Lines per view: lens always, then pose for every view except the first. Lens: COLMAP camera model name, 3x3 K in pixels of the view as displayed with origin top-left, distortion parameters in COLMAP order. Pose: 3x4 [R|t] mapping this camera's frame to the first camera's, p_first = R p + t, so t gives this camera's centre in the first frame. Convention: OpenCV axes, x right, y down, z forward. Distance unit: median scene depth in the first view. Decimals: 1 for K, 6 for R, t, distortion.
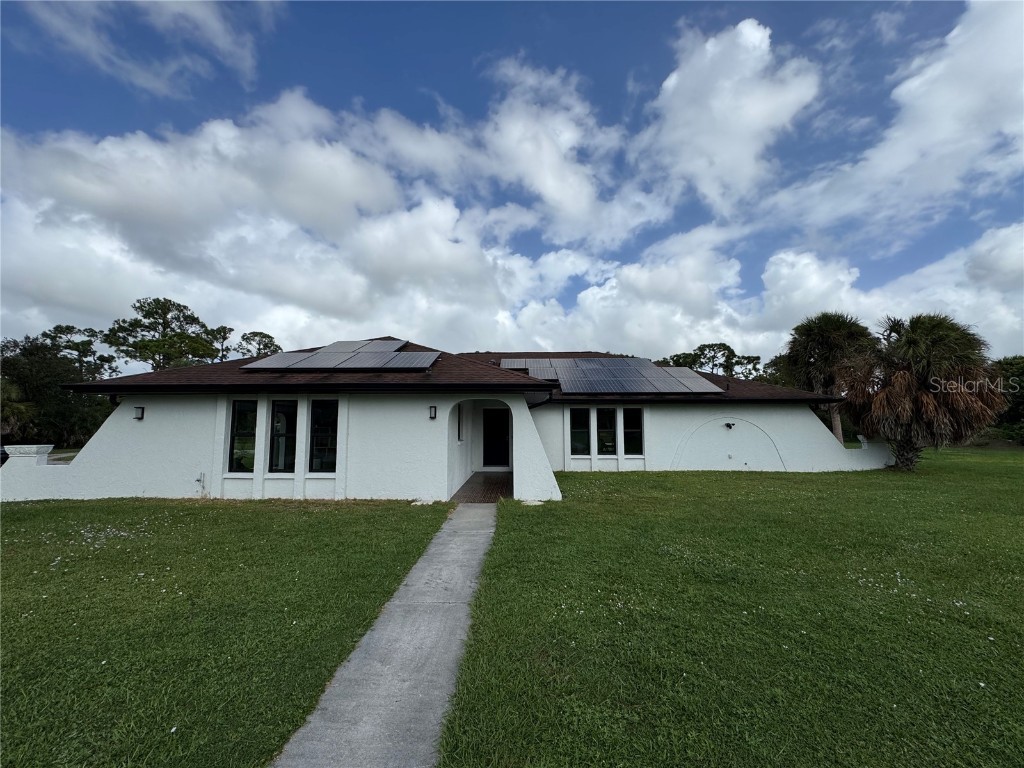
lens RADIAL K [[416.0, 0, 521.3], [0, 416.0, 381.8], [0, 0, 1]] dist [-0.009791, 0.000890]
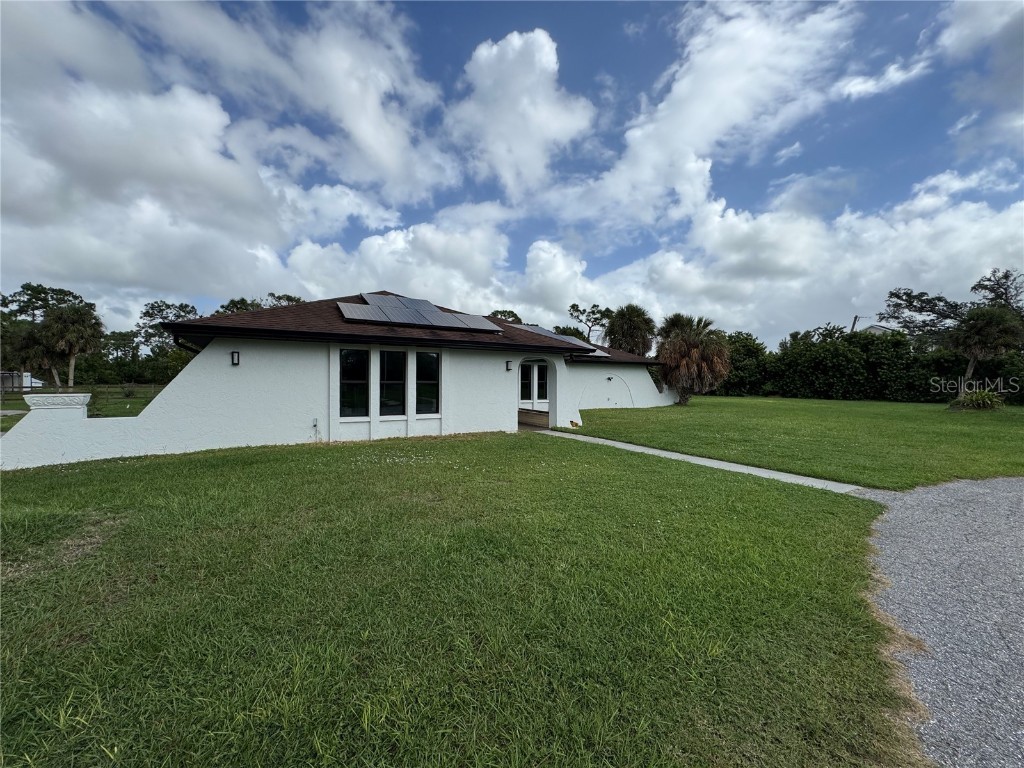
lens RADIAL K [[416.0, 0, 507.2], [0, 416.0, 376.2], [0, 0, 1]] dist [-0.009791, 0.000890]
pose [[0.846806, 0.012332, 0.531760, -0.118748], [-0.063403, 0.994944, 0.077894, 0.000457], [-0.528110, -0.099676, 0.843306, -0.015161]]
